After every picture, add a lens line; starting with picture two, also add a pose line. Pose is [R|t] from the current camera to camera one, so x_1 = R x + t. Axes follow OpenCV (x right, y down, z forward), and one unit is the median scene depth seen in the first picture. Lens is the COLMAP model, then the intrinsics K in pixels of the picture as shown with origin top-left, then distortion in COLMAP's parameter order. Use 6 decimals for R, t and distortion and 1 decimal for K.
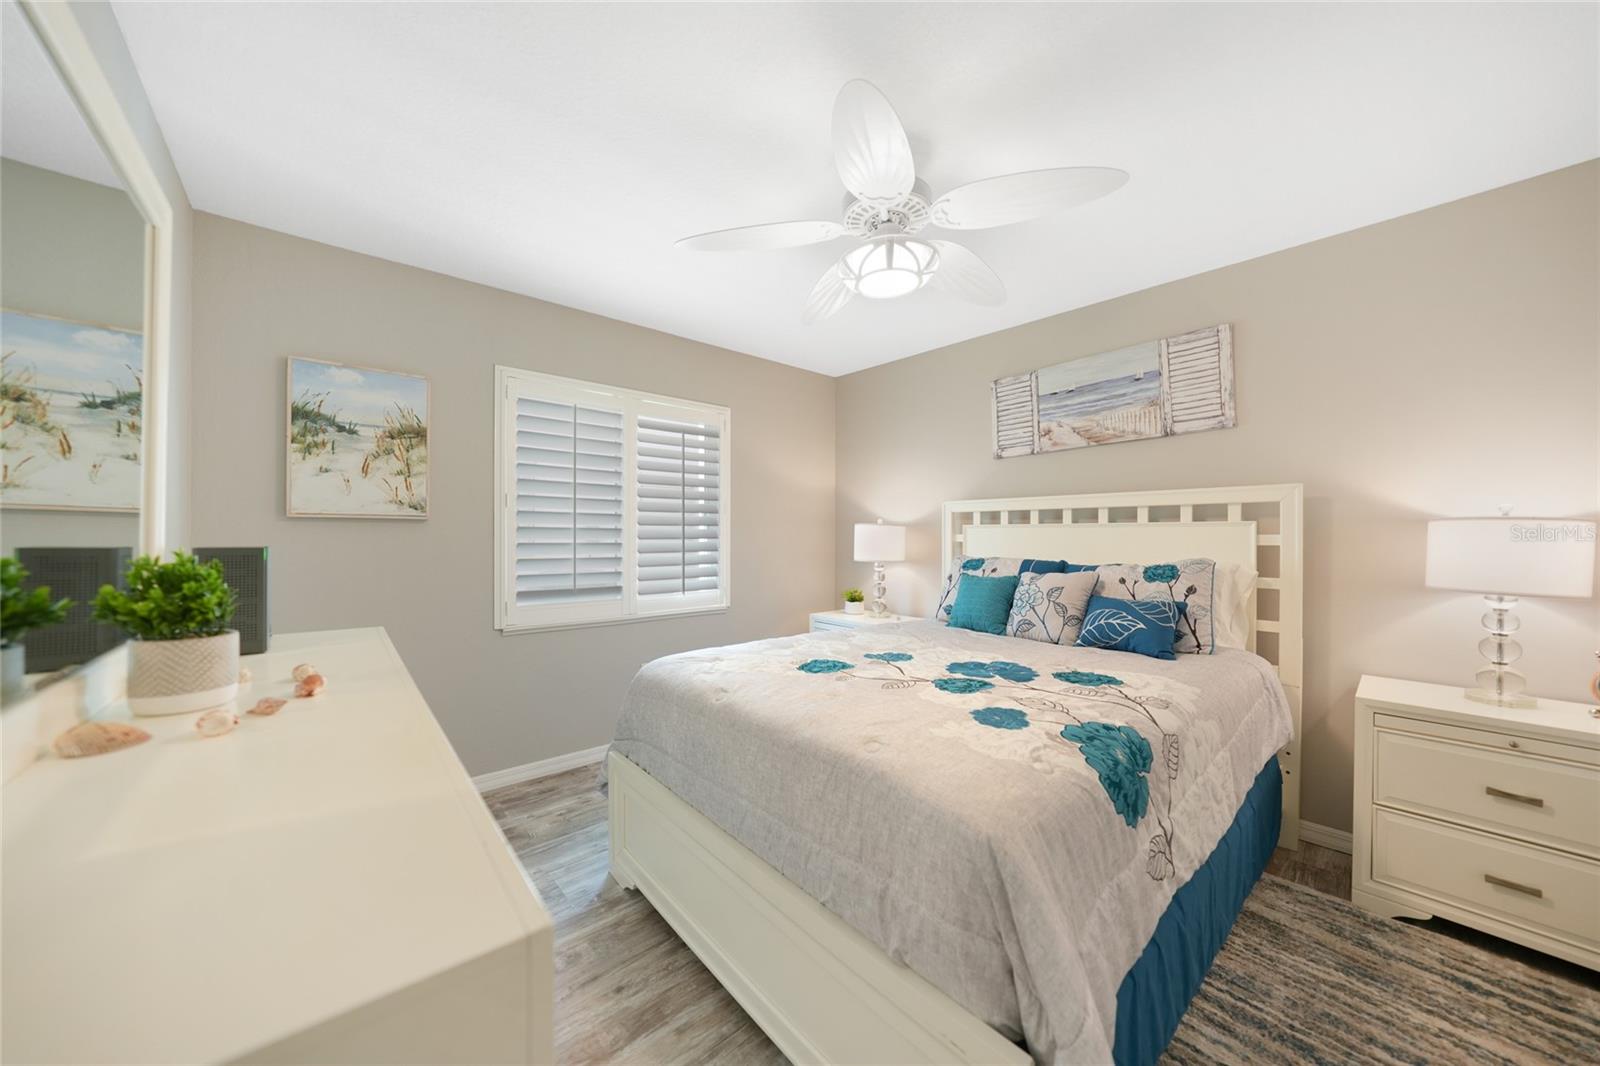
lens RADIAL K [[548.5, 0, 801.4], [0, 548.5, 531.6], [0, 0, 1]] dist [-0.030717, 0.006289]
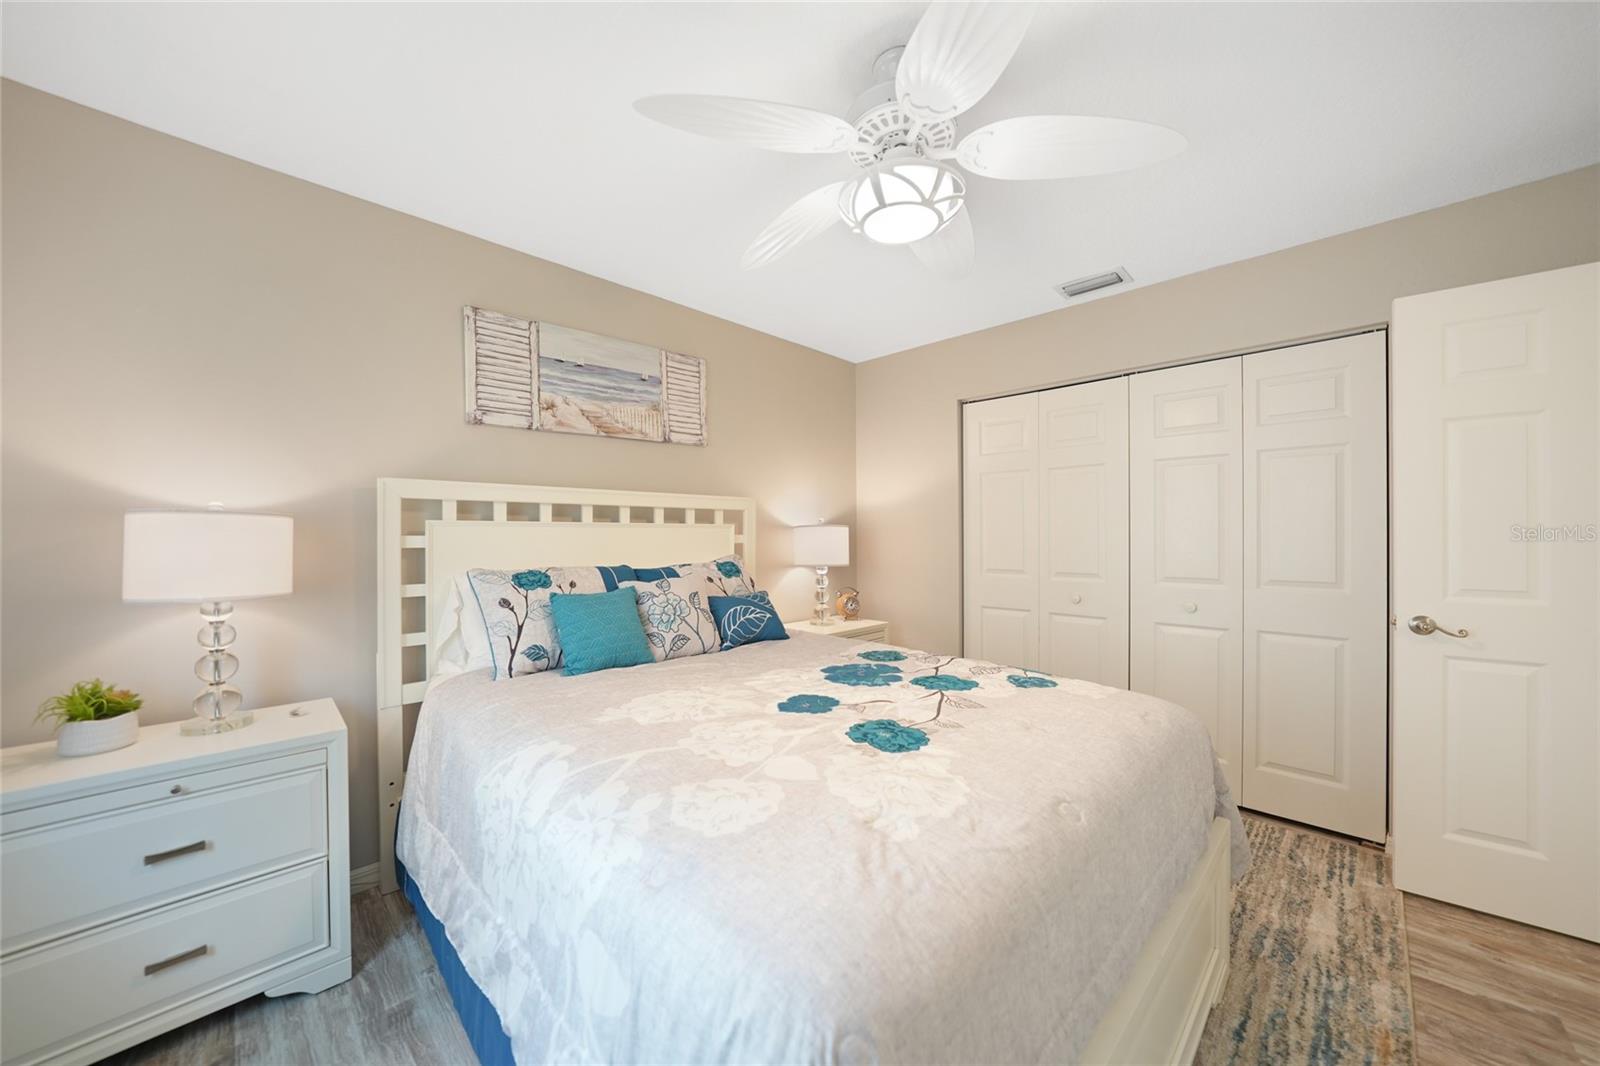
lens RADIAL K [[548.5, 0, 801.4], [0, 548.5, 531.6], [0, 0, 1]] dist [-0.030717, 0.006289]
pose [[-0.053346, -0.001536, 0.998575, -0.396800], [-0.006375, 0.999979, 0.001198, -0.003080], [-0.998556, -0.006302, -0.053355, 0.744783]]
